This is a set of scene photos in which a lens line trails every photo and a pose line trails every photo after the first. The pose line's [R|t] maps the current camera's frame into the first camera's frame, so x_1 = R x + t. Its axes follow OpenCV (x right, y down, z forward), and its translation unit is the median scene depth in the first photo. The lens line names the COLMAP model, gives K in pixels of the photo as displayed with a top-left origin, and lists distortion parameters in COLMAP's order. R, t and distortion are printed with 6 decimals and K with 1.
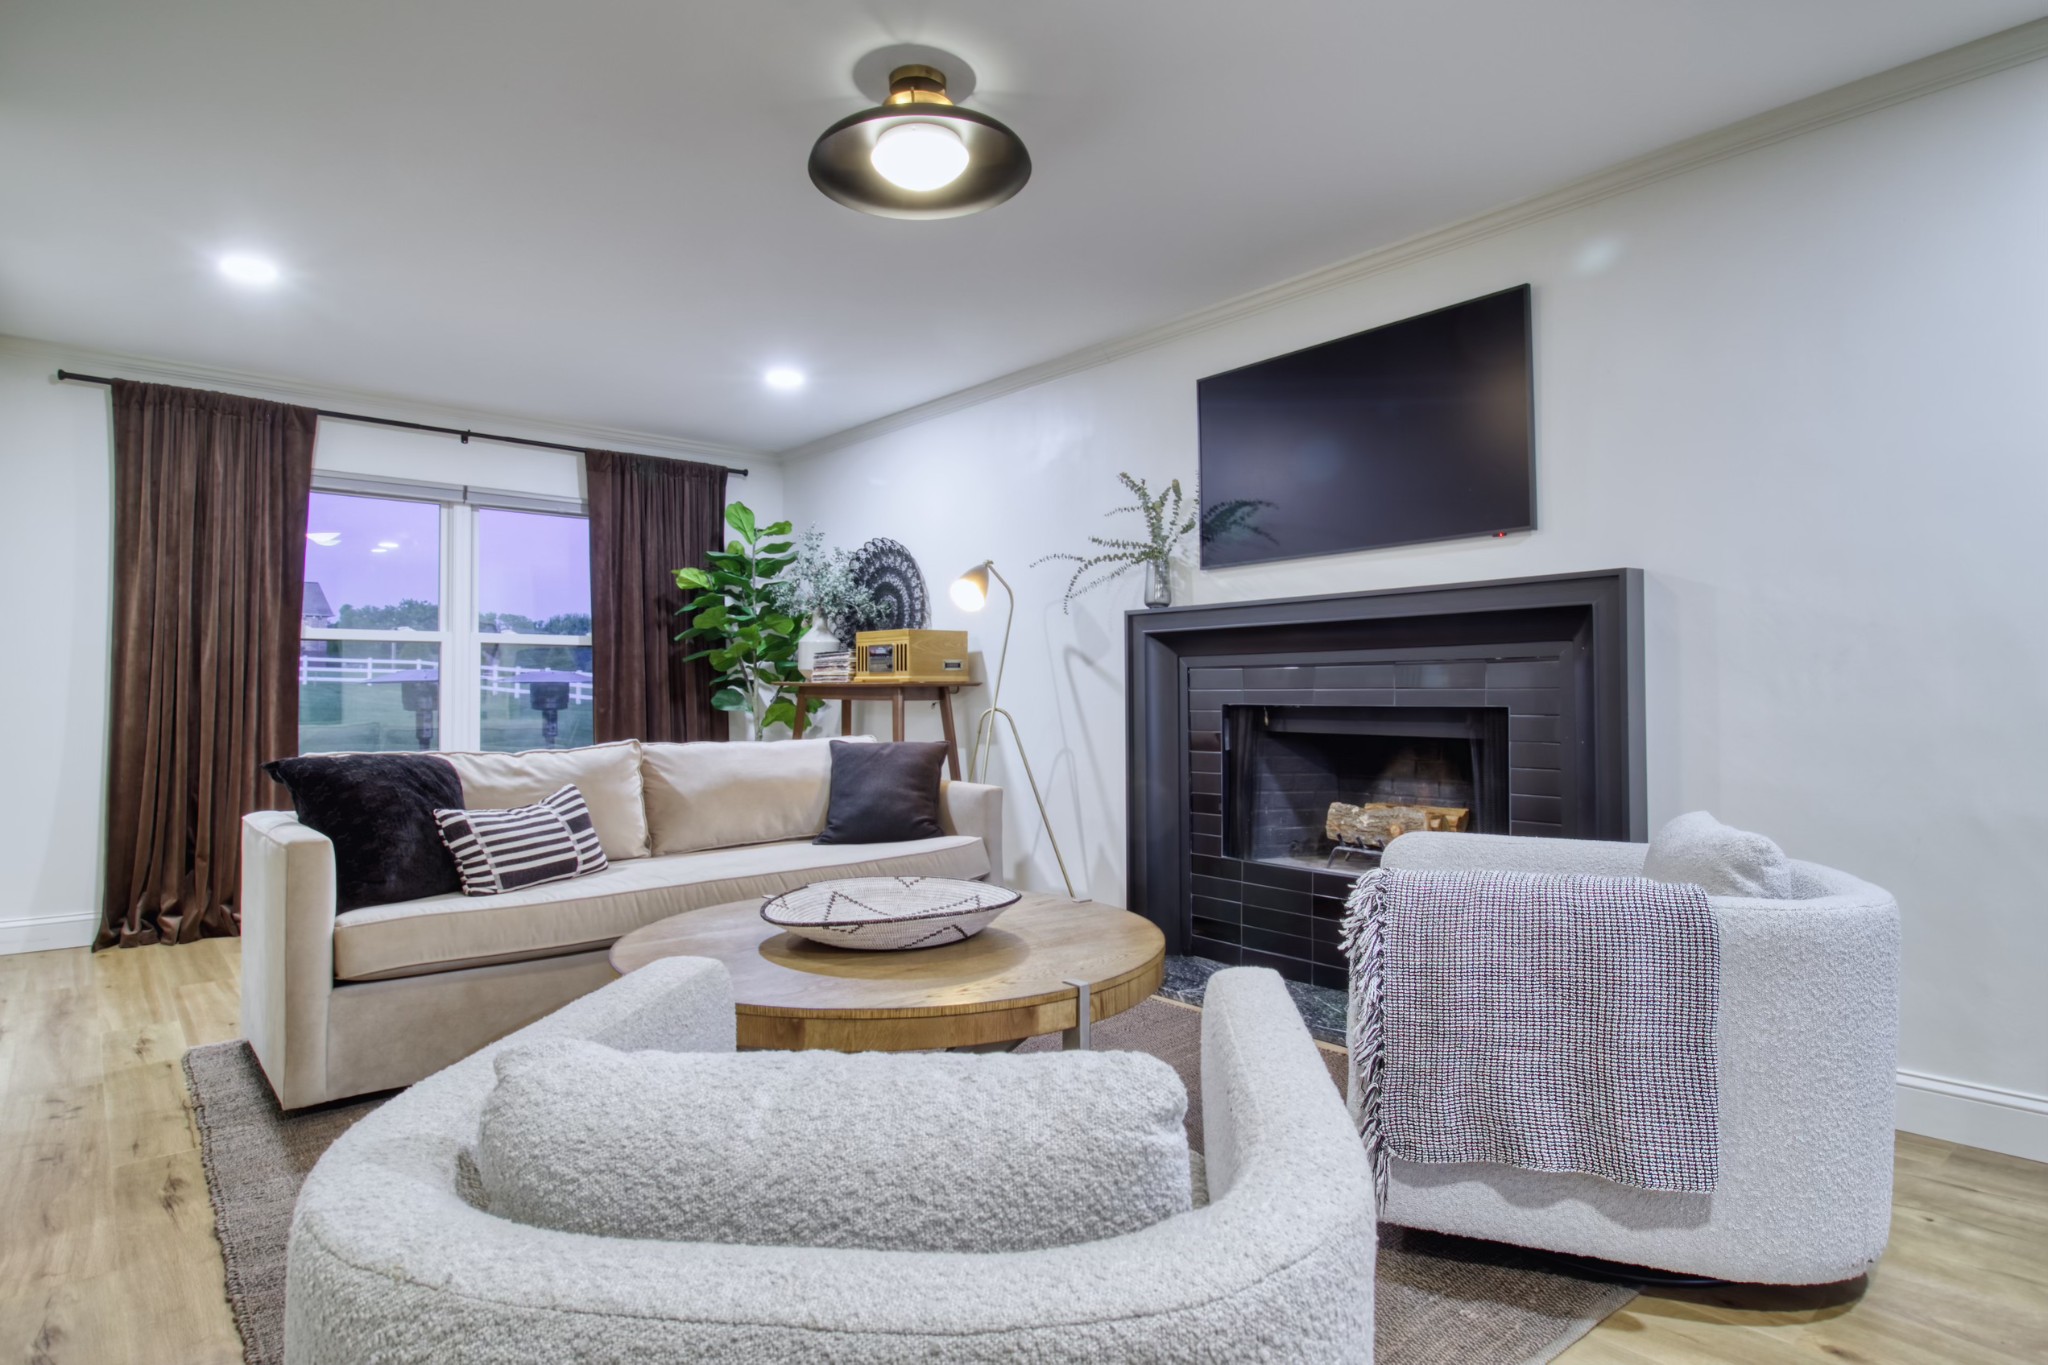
lens RADIAL K [[1062.9, 0, 1020.8], [0, 1062.9, 673.4], [0, 0, 1]] dist [0.001171, -0.010266]
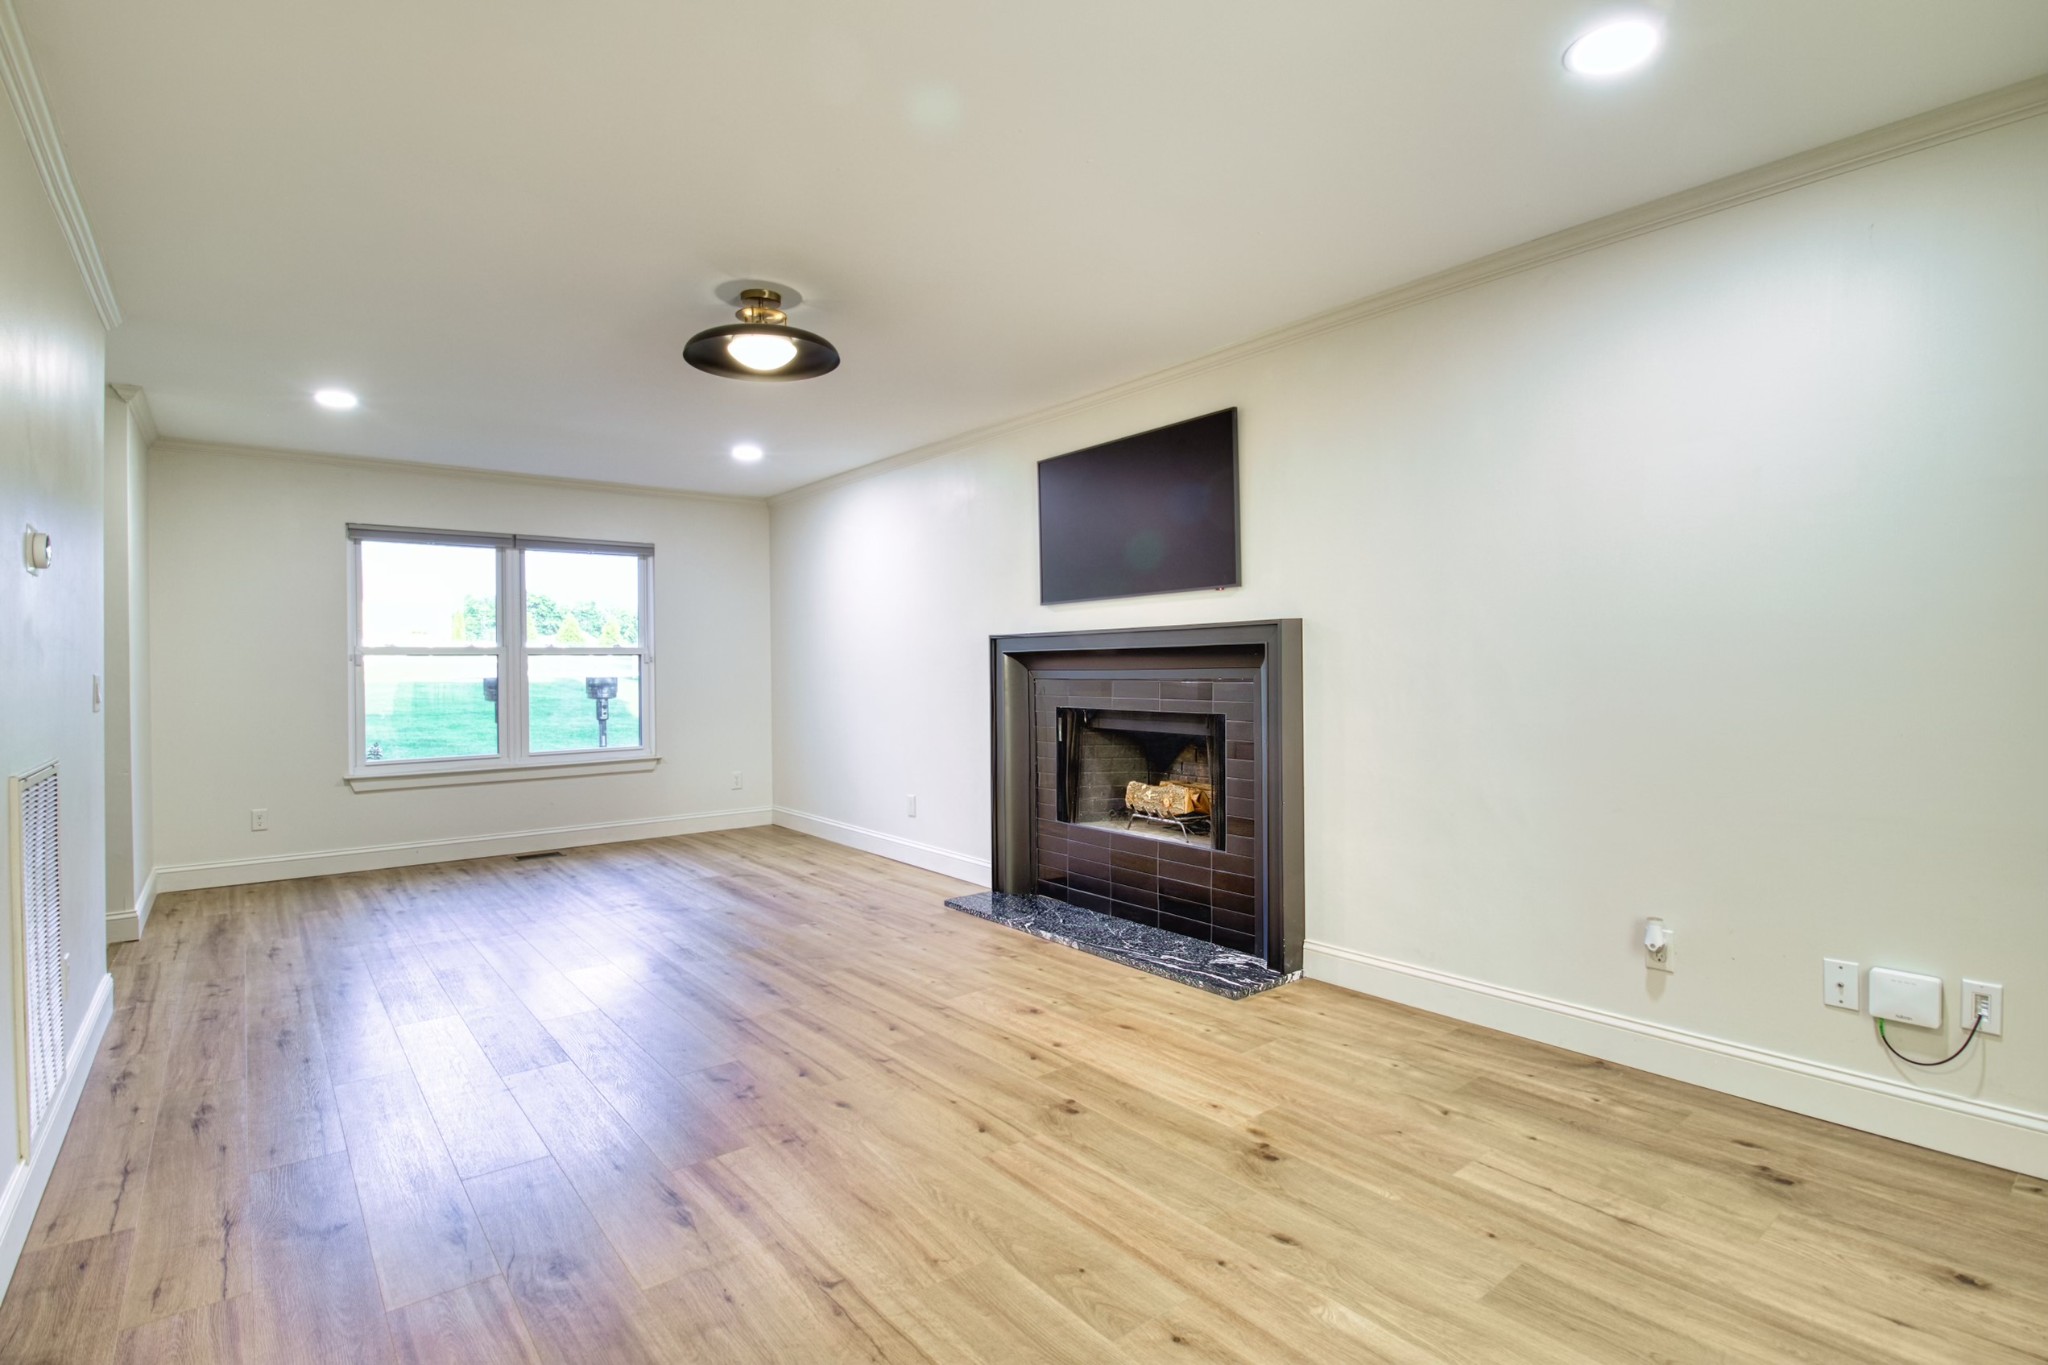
lens RADIAL K [[970.7, 0, 1041.6], [0, 970.7, 669.2], [0, 0, 1]] dist [0.003292, -0.014942]
pose [[0.999217, -0.005268, -0.039213, 0.254706], [0.006243, 0.999673, 0.024801, -0.056122], [0.039070, -0.025027, 0.998923, -0.250070]]
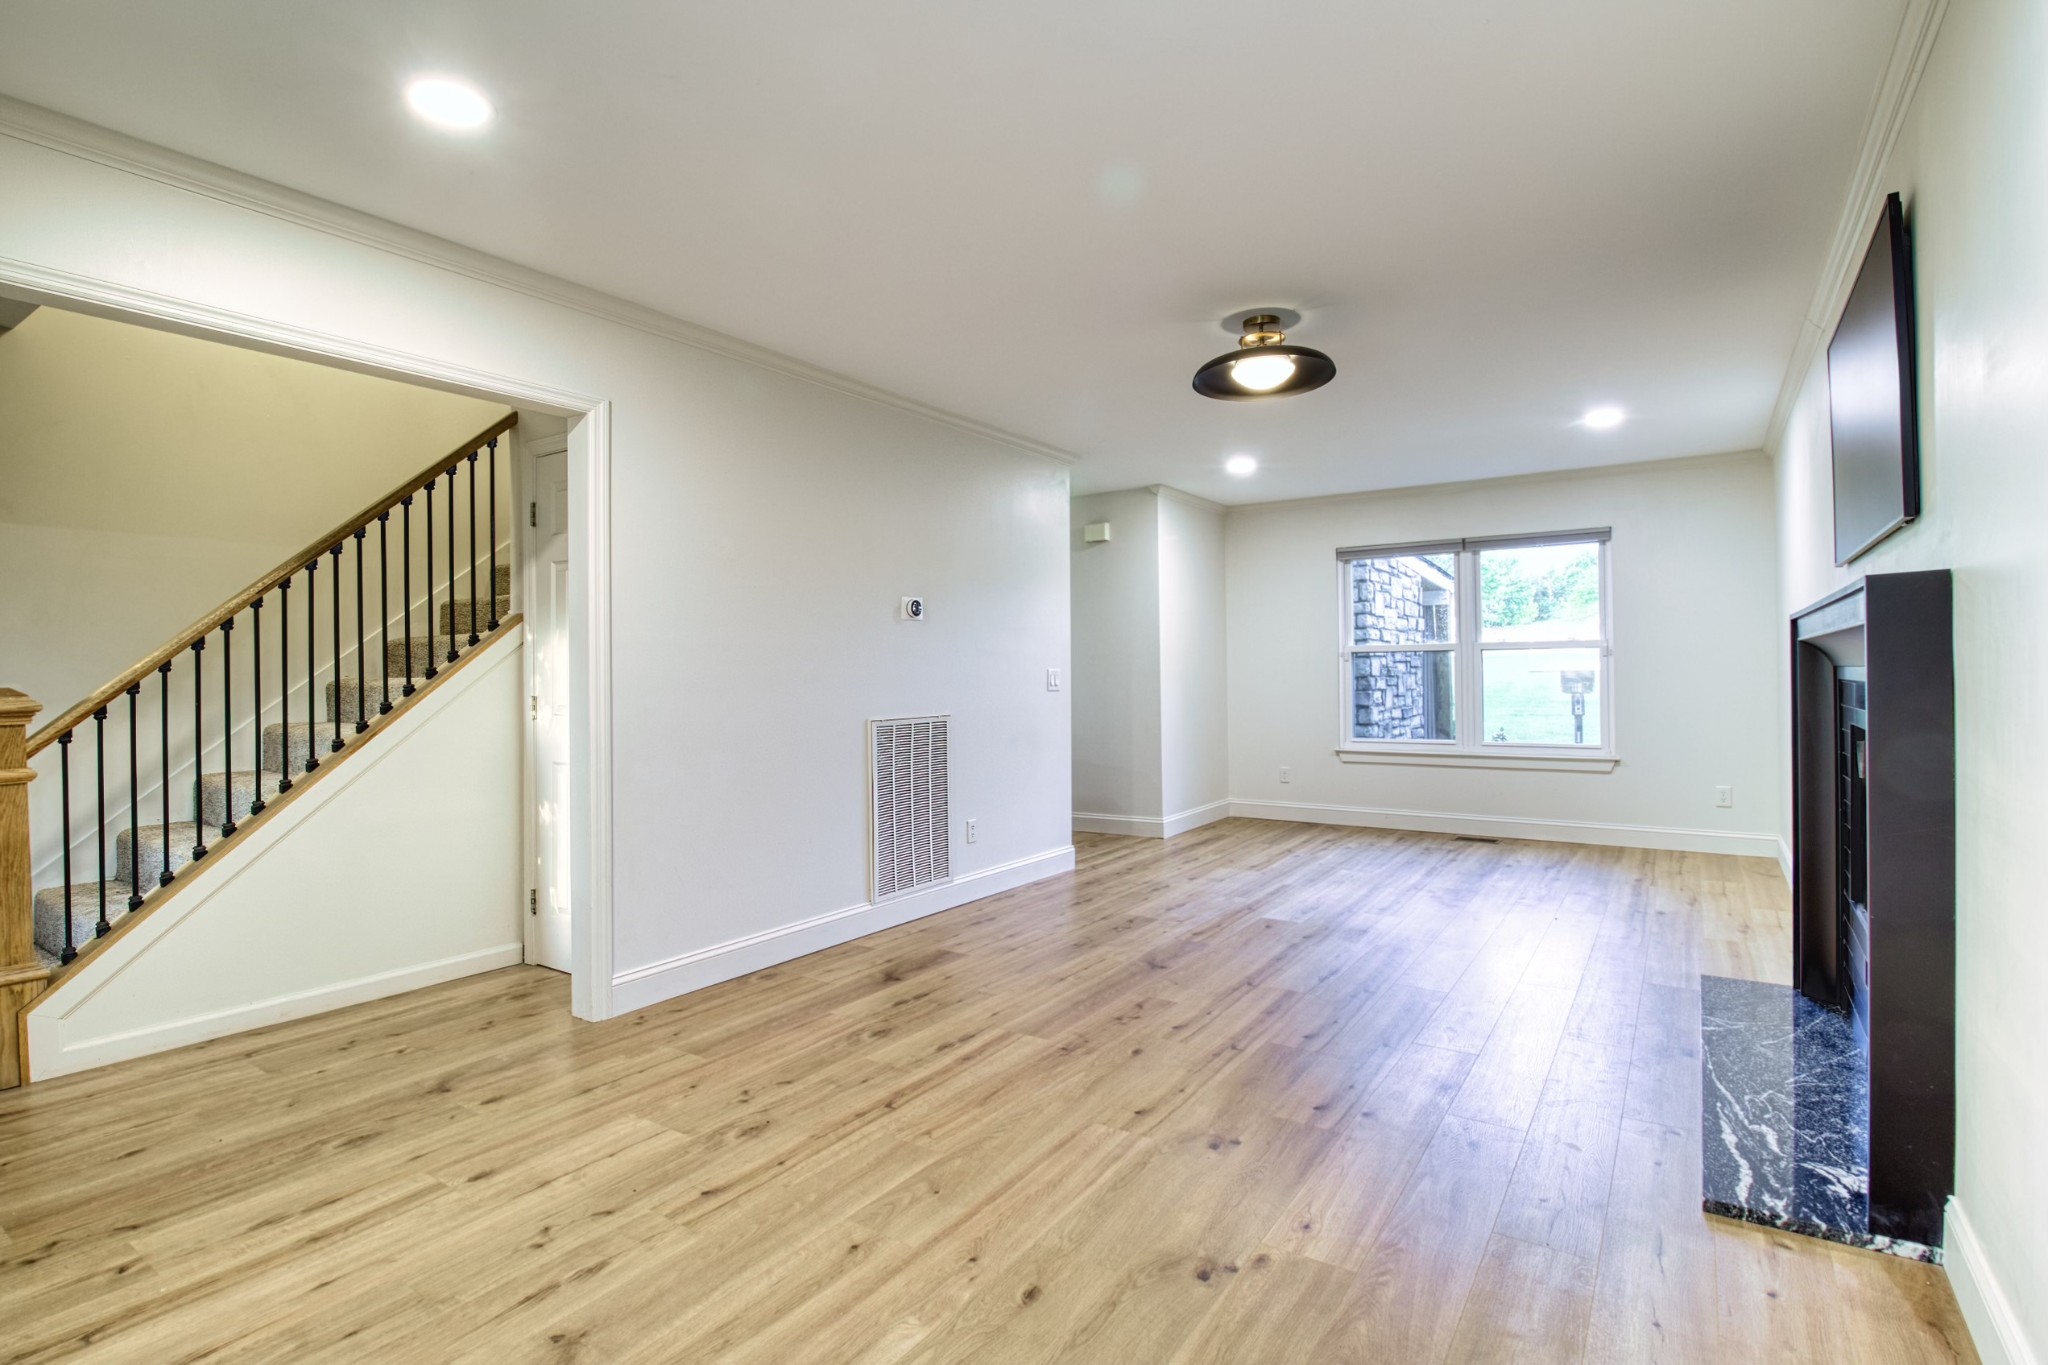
lens RADIAL K [[970.7, 0, 1041.6], [0, 970.7, 669.2], [0, 0, 1]] dist [0.003292, -0.014942]
pose [[0.272208, -0.001199, -0.962238, 0.886568], [0.031730, 0.999467, 0.007731, -0.047389], [0.961715, -0.032636, 0.272101, 0.195880]]
